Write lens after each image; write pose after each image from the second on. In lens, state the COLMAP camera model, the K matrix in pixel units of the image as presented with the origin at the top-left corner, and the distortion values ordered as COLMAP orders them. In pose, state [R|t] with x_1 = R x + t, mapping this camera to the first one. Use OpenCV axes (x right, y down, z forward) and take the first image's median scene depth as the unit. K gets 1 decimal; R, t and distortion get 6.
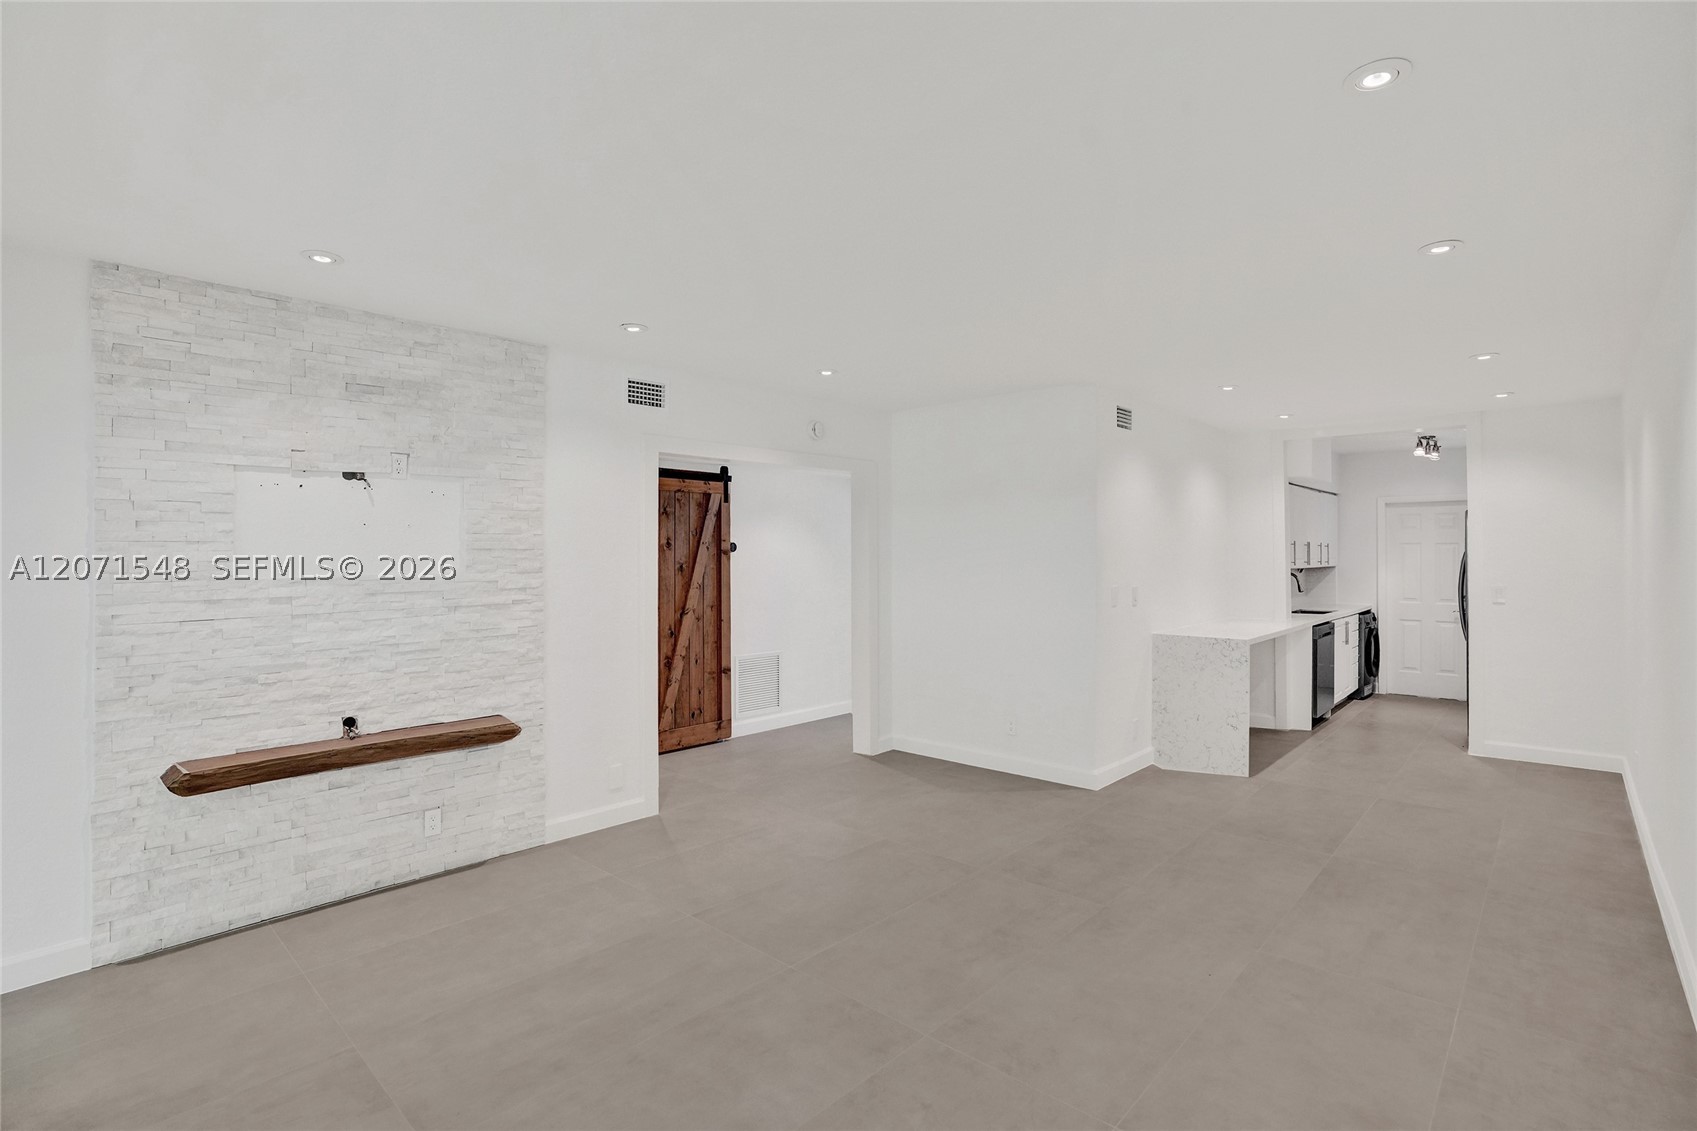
lens RADIAL K [[812.6, 0, 878.6], [0, 812.6, 553.4], [0, 0, 1]] dist [-0.036836, 0.007898]
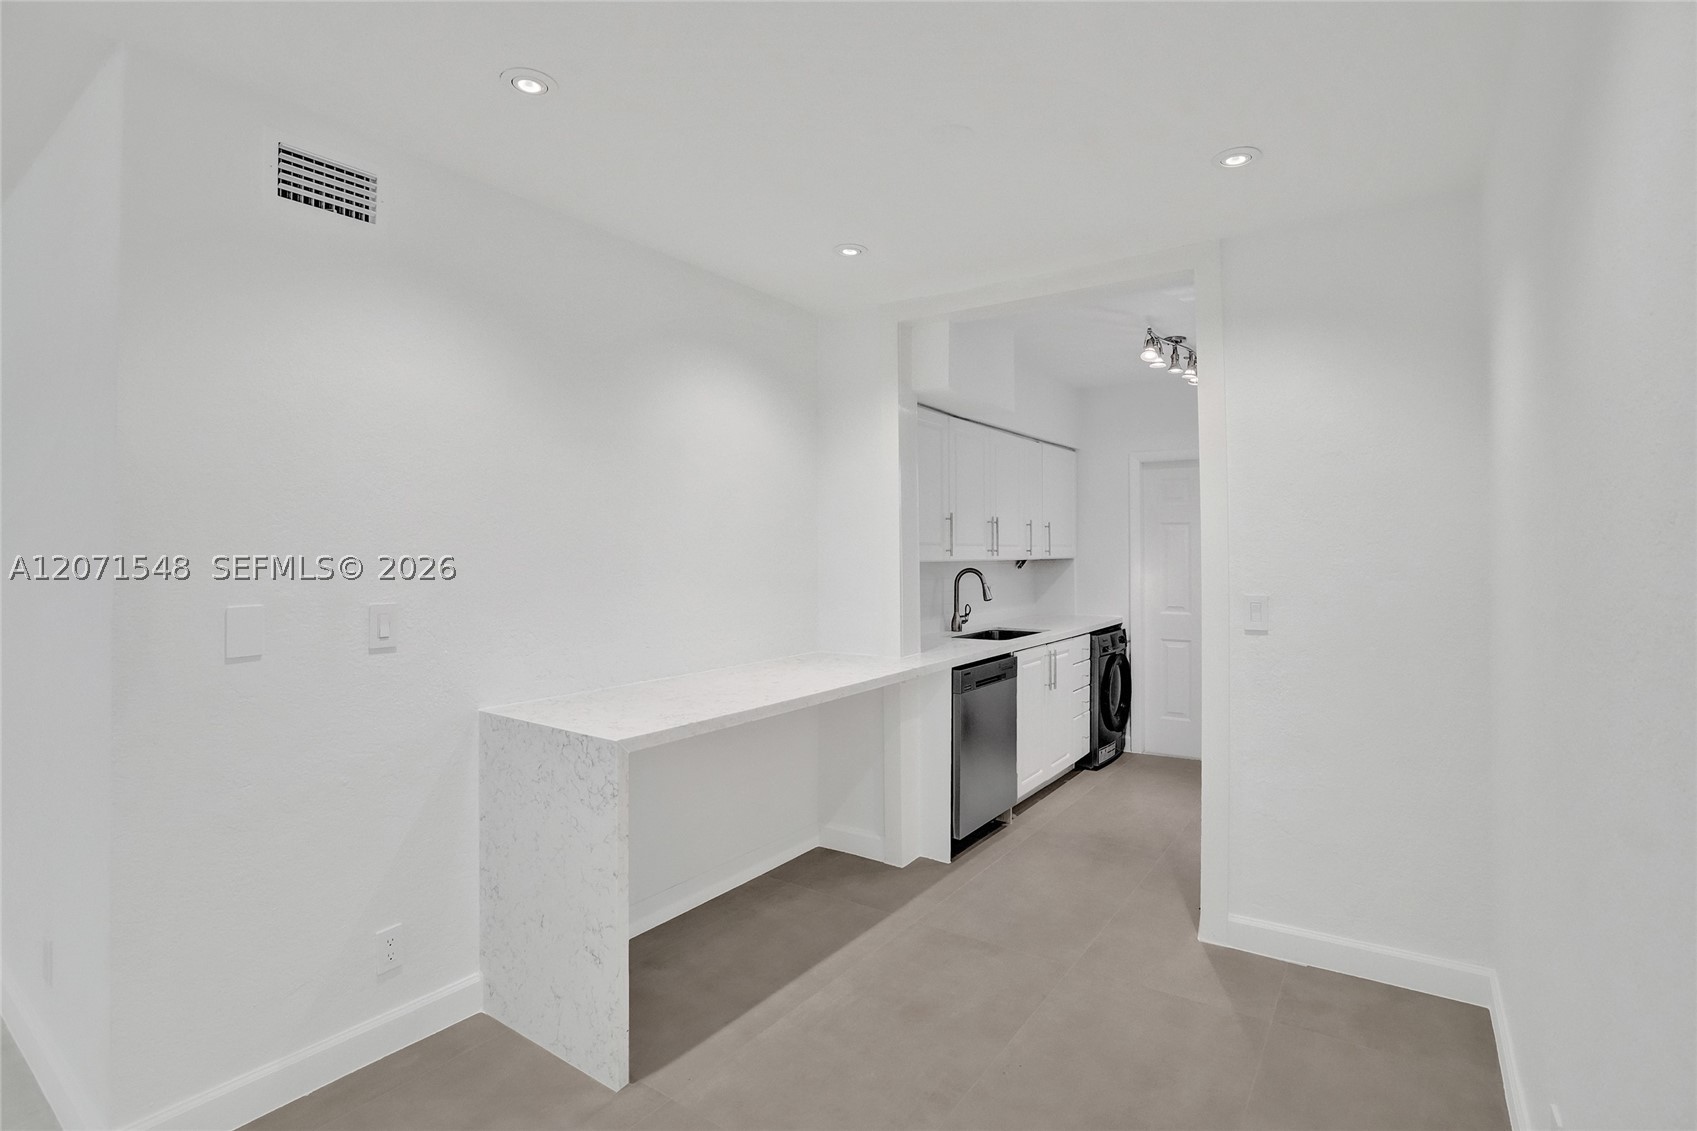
lens RADIAL K [[812.6, 0, 876.4], [0, 812.6, 539.5], [0, 0, 1]] dist [-0.036836, 0.007898]
pose [[0.992067, 0.004924, 0.125615, 0.417633], [-0.003846, 0.999954, -0.008824, 0.009176], [-0.125653, 0.008271, 0.992040, 0.463007]]
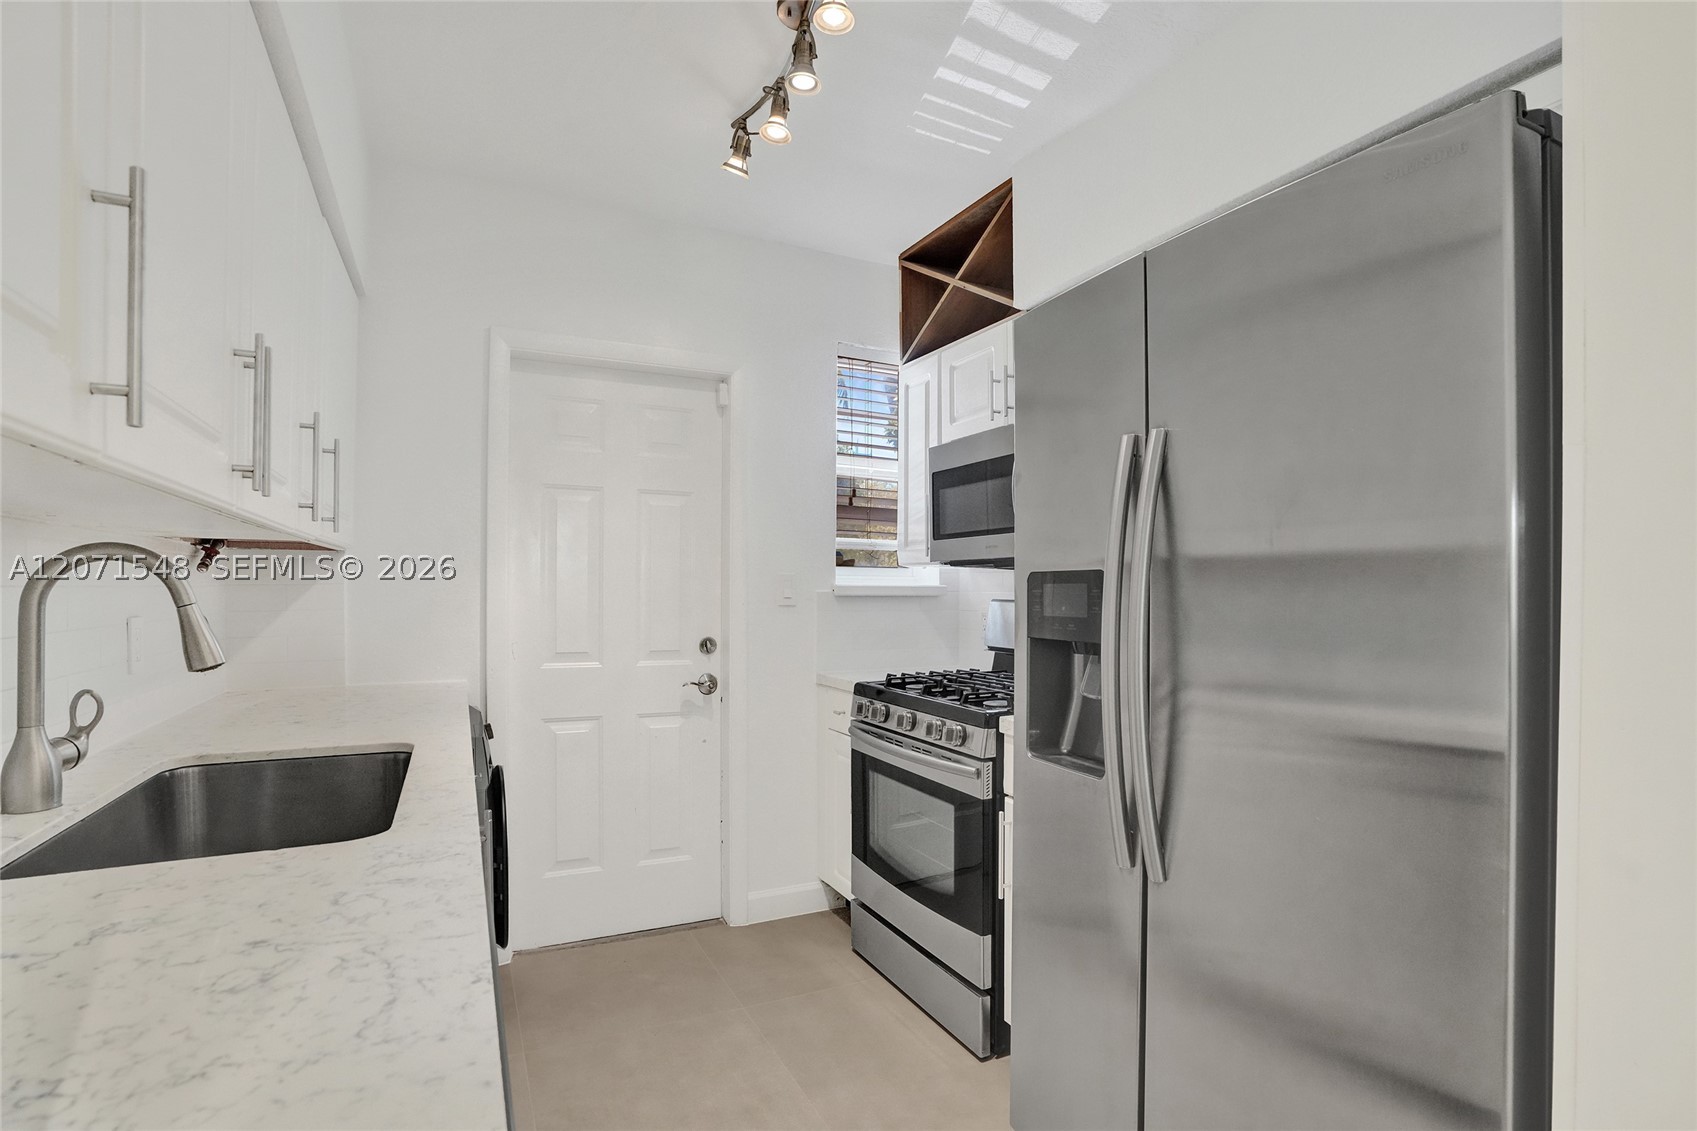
lens RADIAL K [[812.6, 0, 867.6], [0, 812.6, 606.7], [0, 0, 1]] dist [-0.036836, 0.007898]
pose [[0.376989, -0.006015, 0.926198, 0.492738], [-0.017064, 0.999764, 0.013439, 0.036513], [-0.926061, -0.020870, 0.376798, 0.941580]]
